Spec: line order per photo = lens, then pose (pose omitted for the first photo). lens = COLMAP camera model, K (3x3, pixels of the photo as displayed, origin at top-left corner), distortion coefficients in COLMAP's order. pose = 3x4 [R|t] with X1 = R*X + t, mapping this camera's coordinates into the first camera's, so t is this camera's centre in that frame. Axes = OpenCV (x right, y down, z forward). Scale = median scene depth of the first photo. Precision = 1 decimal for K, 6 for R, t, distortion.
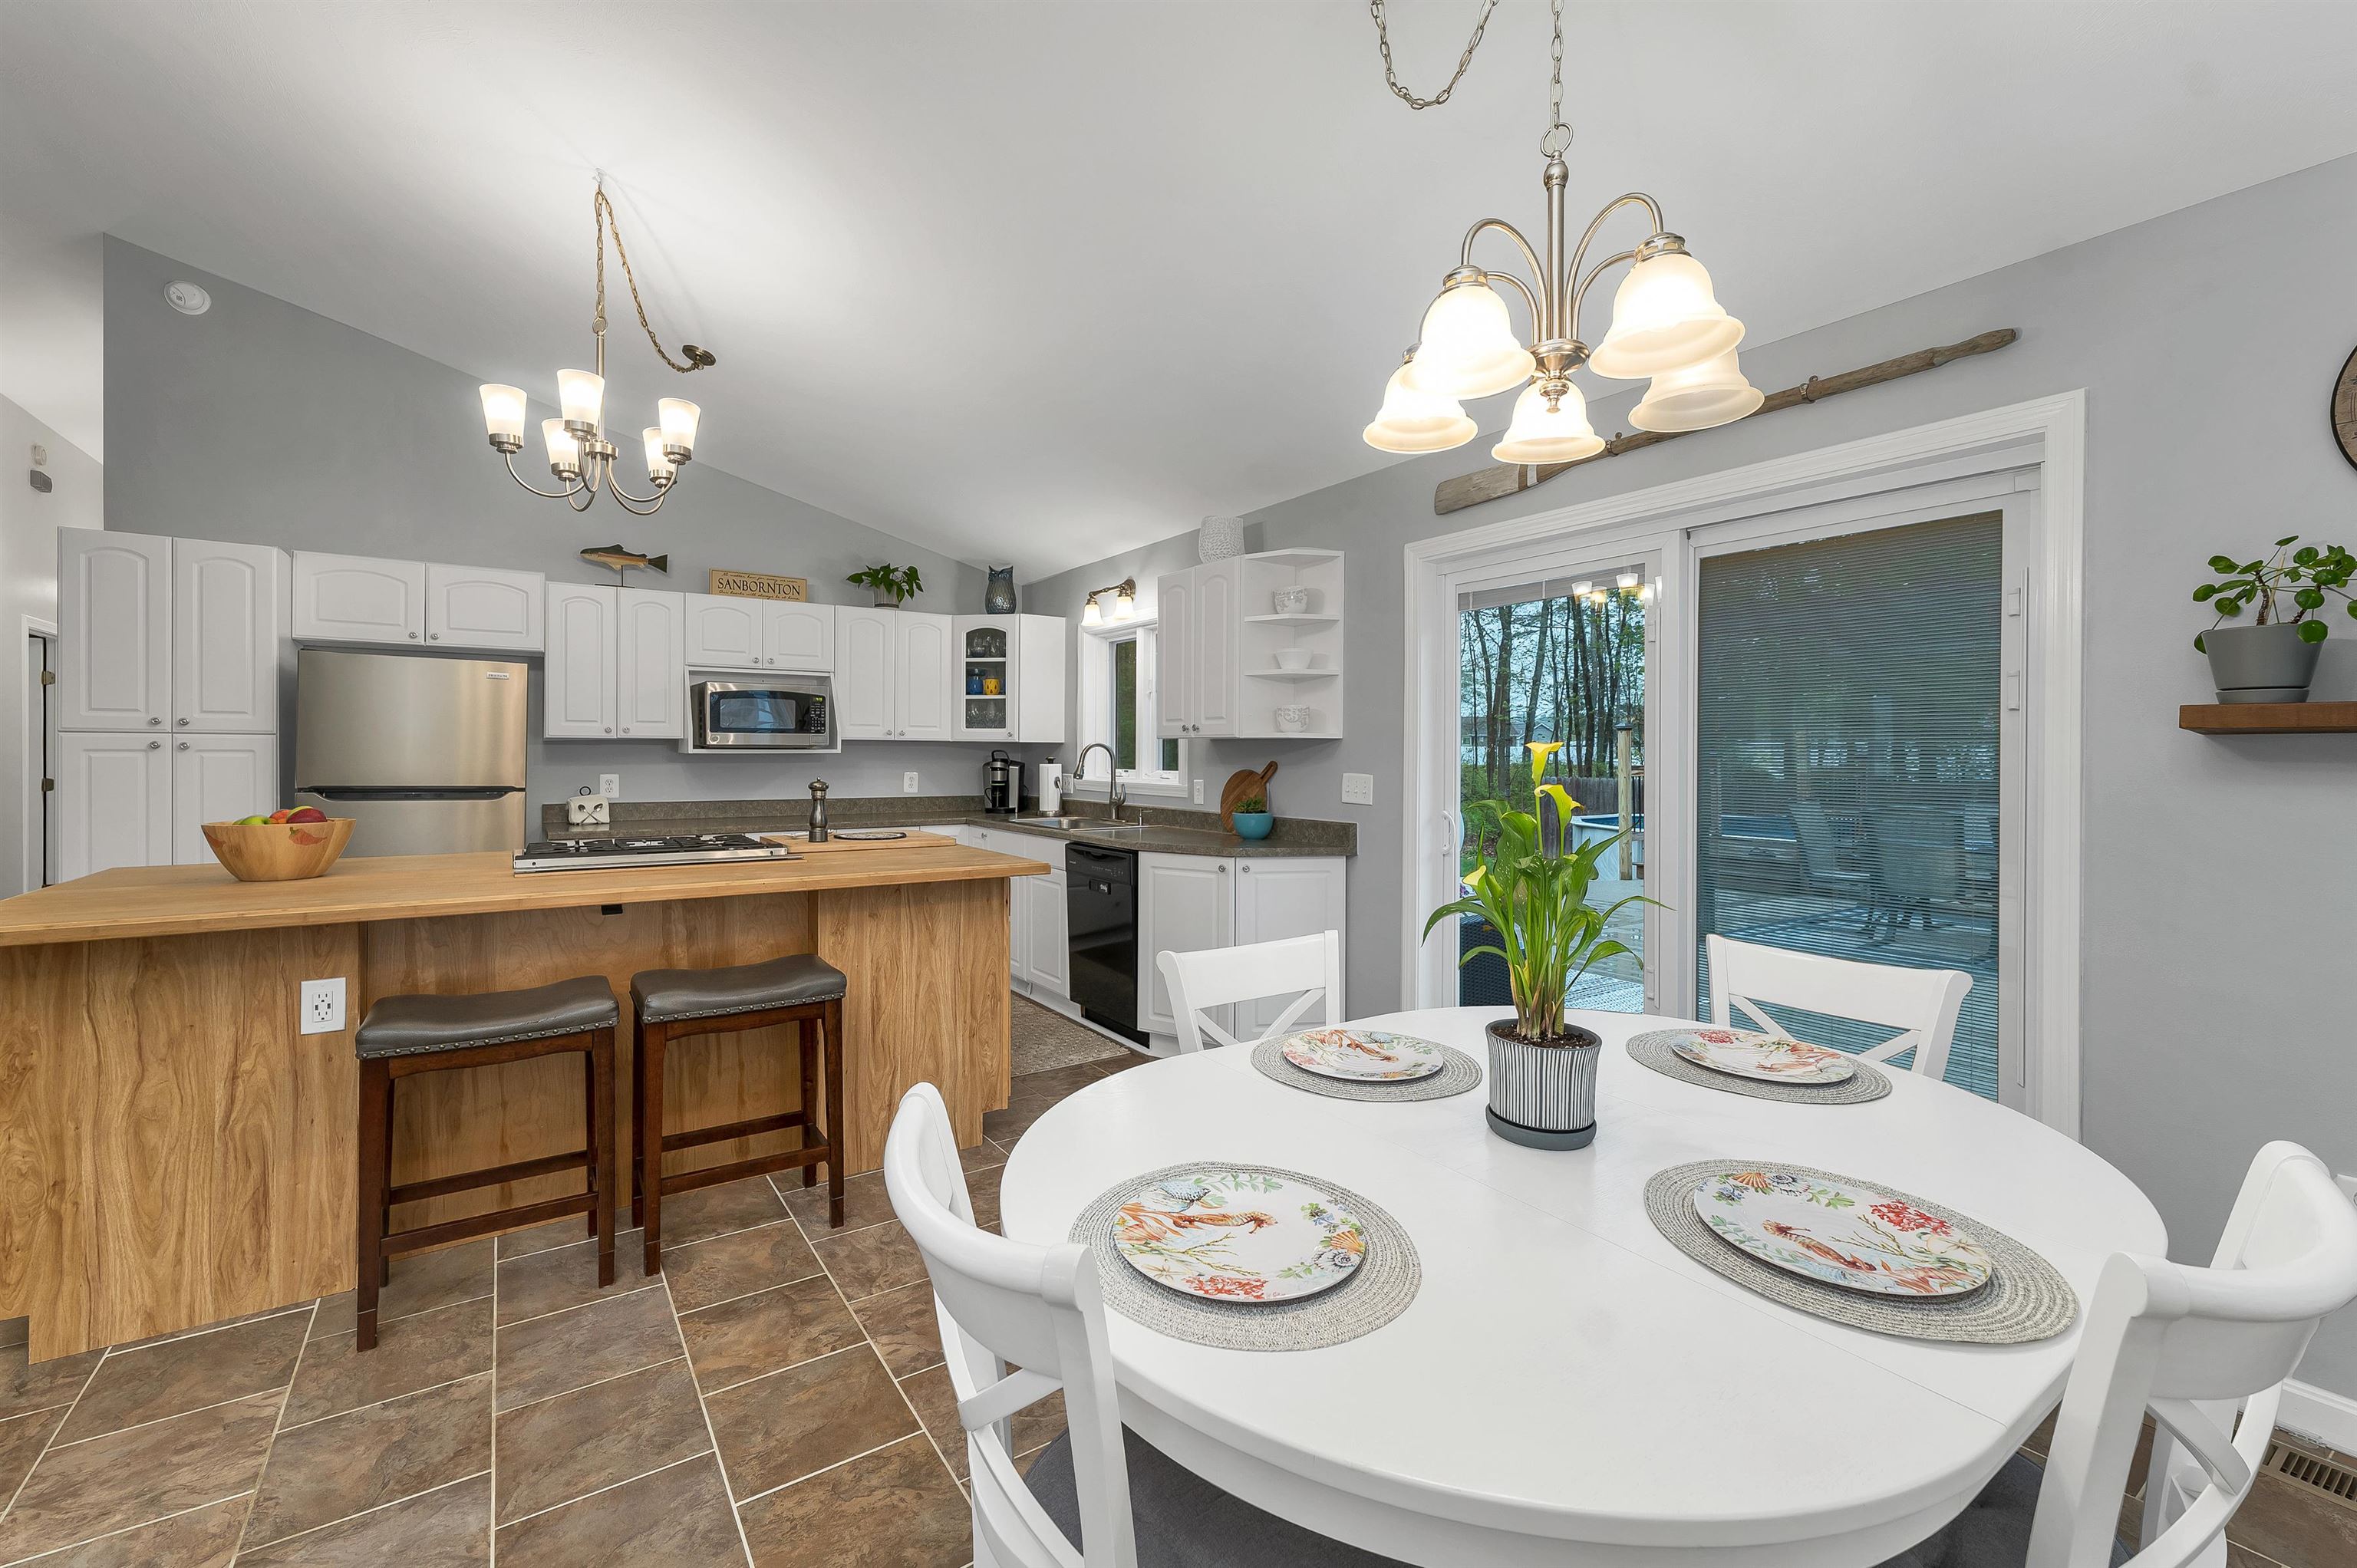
lens RADIAL K [[976.2, 0, 1184.0], [0, 976.2, 761.4], [0, 0, 1]] dist [0.003113, 0.000874]
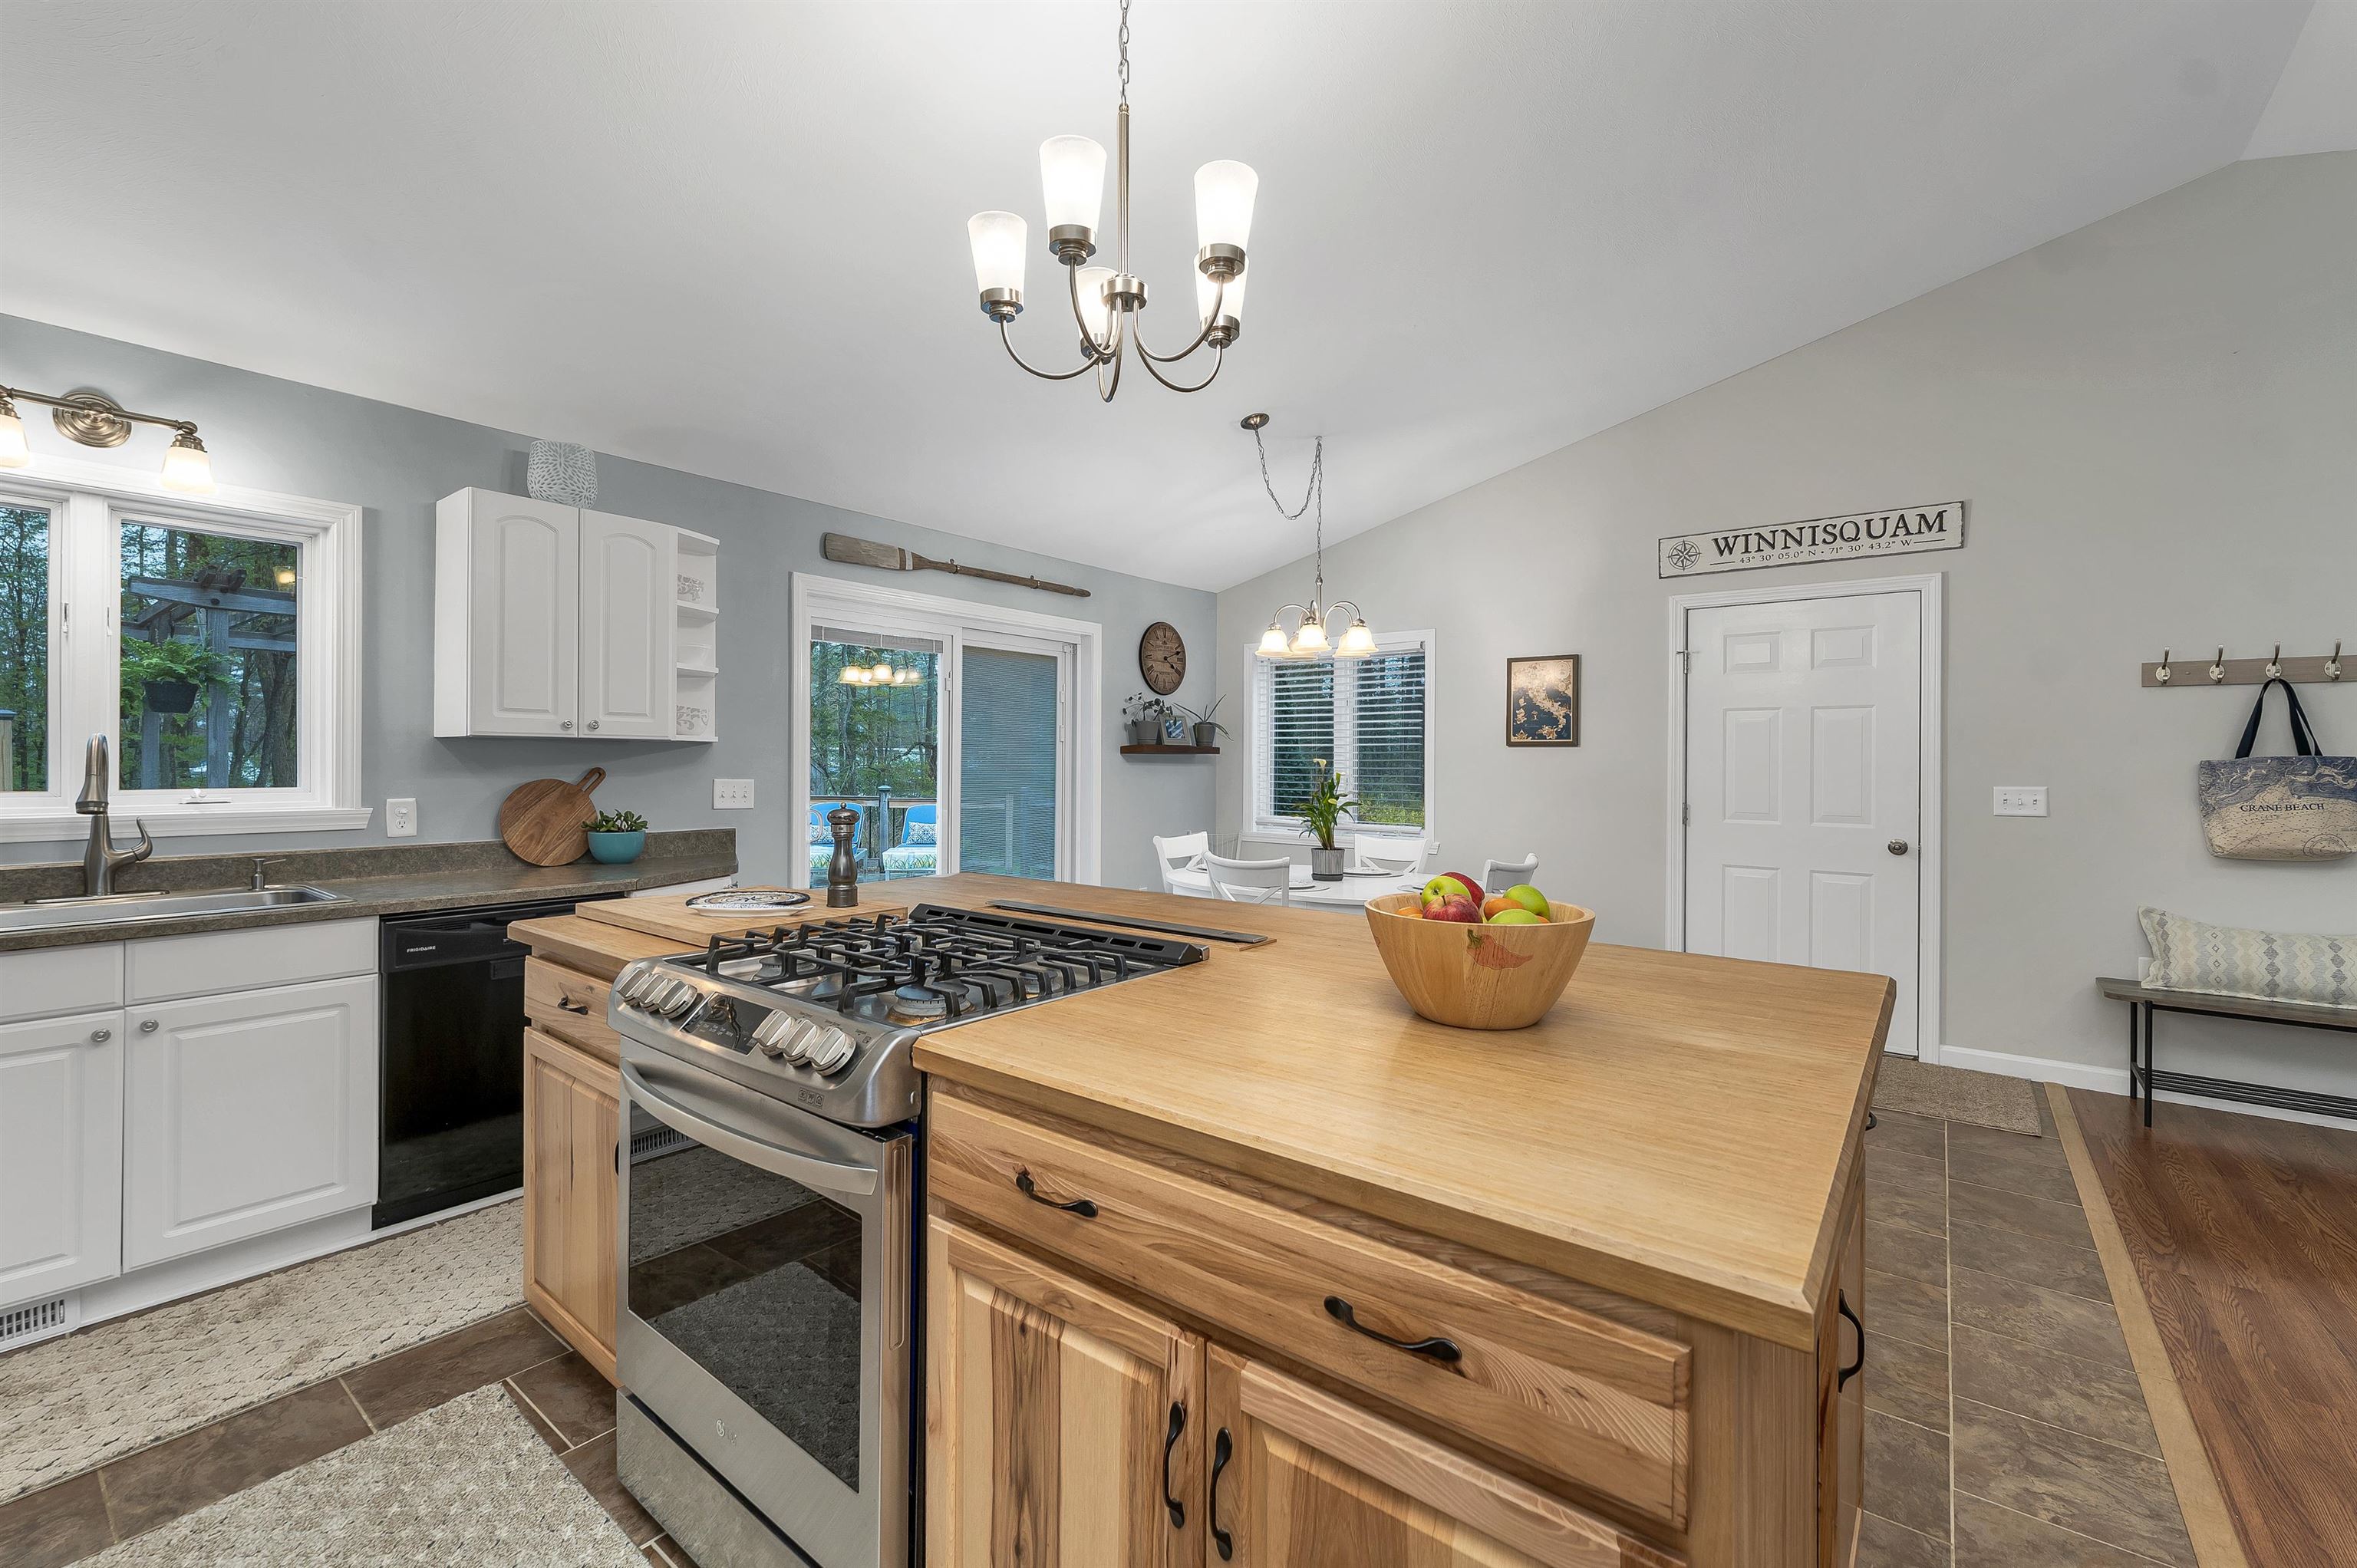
lens RADIAL K [[976.2, 0, 1185.4], [0, 976.2, 767.7], [0, 0, 1]] dist [0.003113, 0.000874]
pose [[-0.312254, -0.014010, 0.949895, -0.733874], [0.000691, 0.999888, 0.014974, -0.010839], [-0.949998, 0.005333, -0.312209, 0.694969]]
